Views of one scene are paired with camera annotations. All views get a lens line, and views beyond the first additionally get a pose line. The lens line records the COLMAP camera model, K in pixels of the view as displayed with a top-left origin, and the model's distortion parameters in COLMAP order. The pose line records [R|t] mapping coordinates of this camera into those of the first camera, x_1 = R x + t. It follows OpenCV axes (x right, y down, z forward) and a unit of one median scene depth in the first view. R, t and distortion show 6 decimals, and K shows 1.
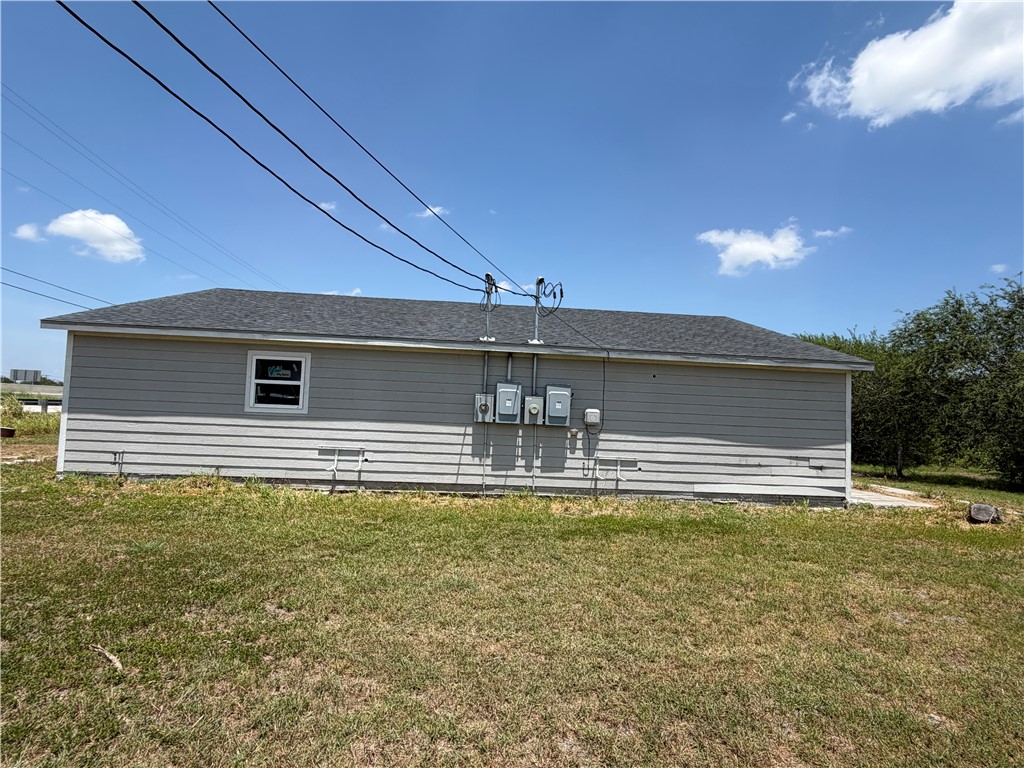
lens RADIAL K [[547.7, 0, 512.0], [0, 547.7, 384.0], [0, 0, 1]] dist [0.000610, 0.000524]
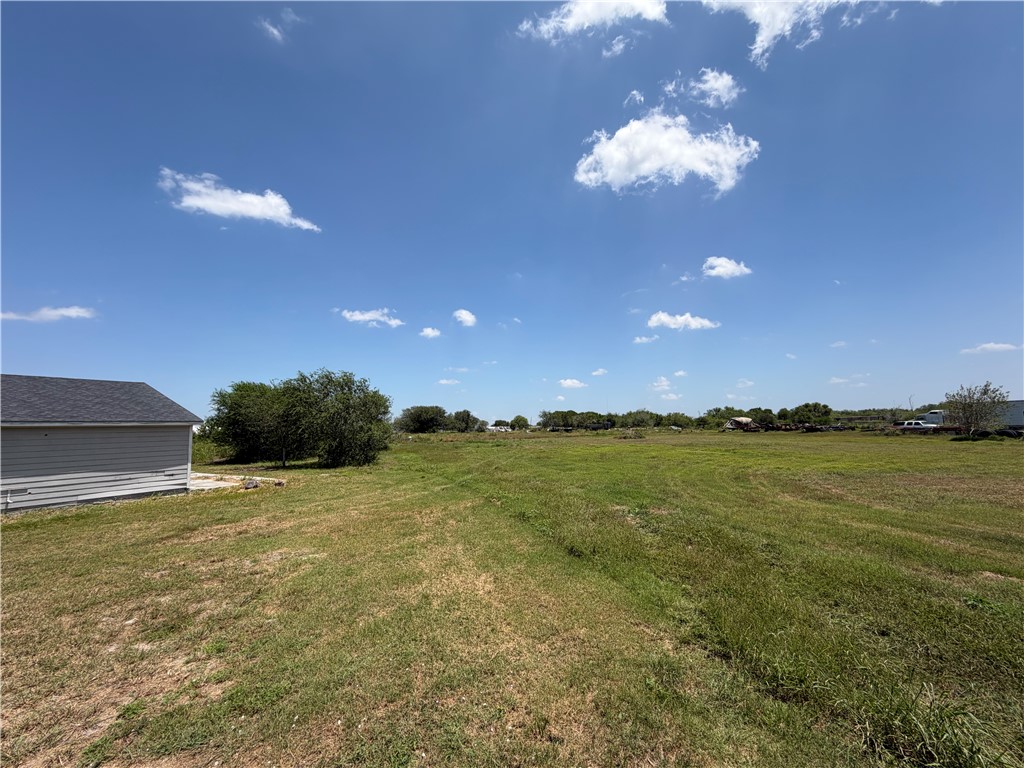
lens RADIAL K [[404.7, 0, 508.4], [0, 404.7, 384.7], [0, 0, 1]] dist [-0.000264, 0.000257]
pose [[0.568146, 0.029529, 0.822398, 0.043584], [-0.000182, 0.999360, -0.035757, -0.129488], [-0.822928, 0.020166, 0.567788, -0.895786]]
